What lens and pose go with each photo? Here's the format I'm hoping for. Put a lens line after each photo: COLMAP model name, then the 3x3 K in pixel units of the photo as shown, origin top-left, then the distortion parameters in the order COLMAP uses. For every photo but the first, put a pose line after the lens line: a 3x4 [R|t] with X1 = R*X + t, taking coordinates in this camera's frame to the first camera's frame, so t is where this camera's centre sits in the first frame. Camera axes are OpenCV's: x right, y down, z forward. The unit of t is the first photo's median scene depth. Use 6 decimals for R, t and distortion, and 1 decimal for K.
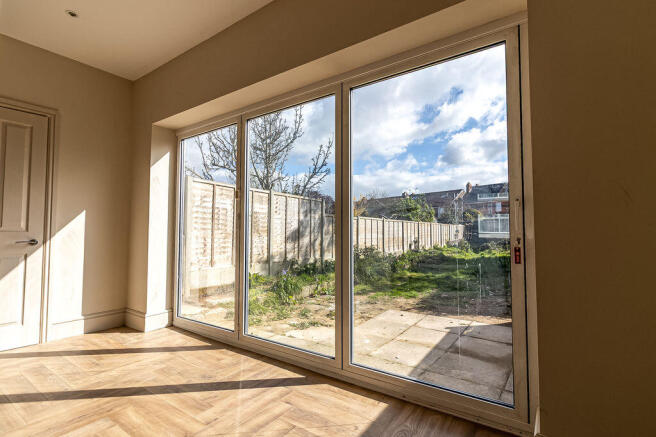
lens RADIAL K [[320.1, 0, 328.6], [0, 320.1, 221.6], [0, 0, 1]] dist [-0.027804, -0.000082]
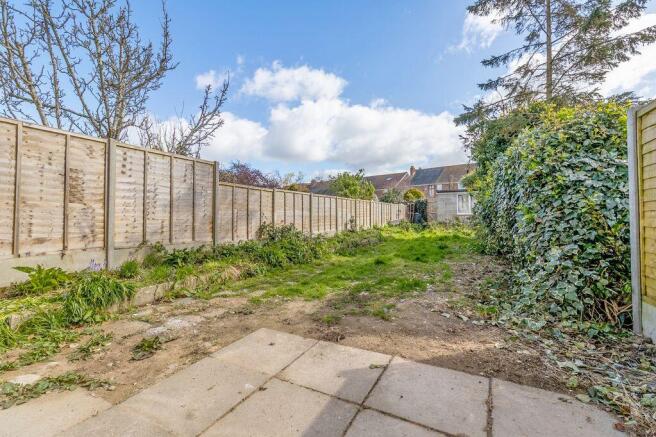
lens RADIAL K [[299.1, 0, 326.9], [0, 299.1, 215.4], [0, 0, 1]] dist [0.002683, 0.000836]
pose [[0.991349, -0.005013, 0.131156, 0.107109], [0.000752, 0.999471, 0.032521, 0.023733], [-0.131249, -0.032141, 0.990828, 0.201741]]
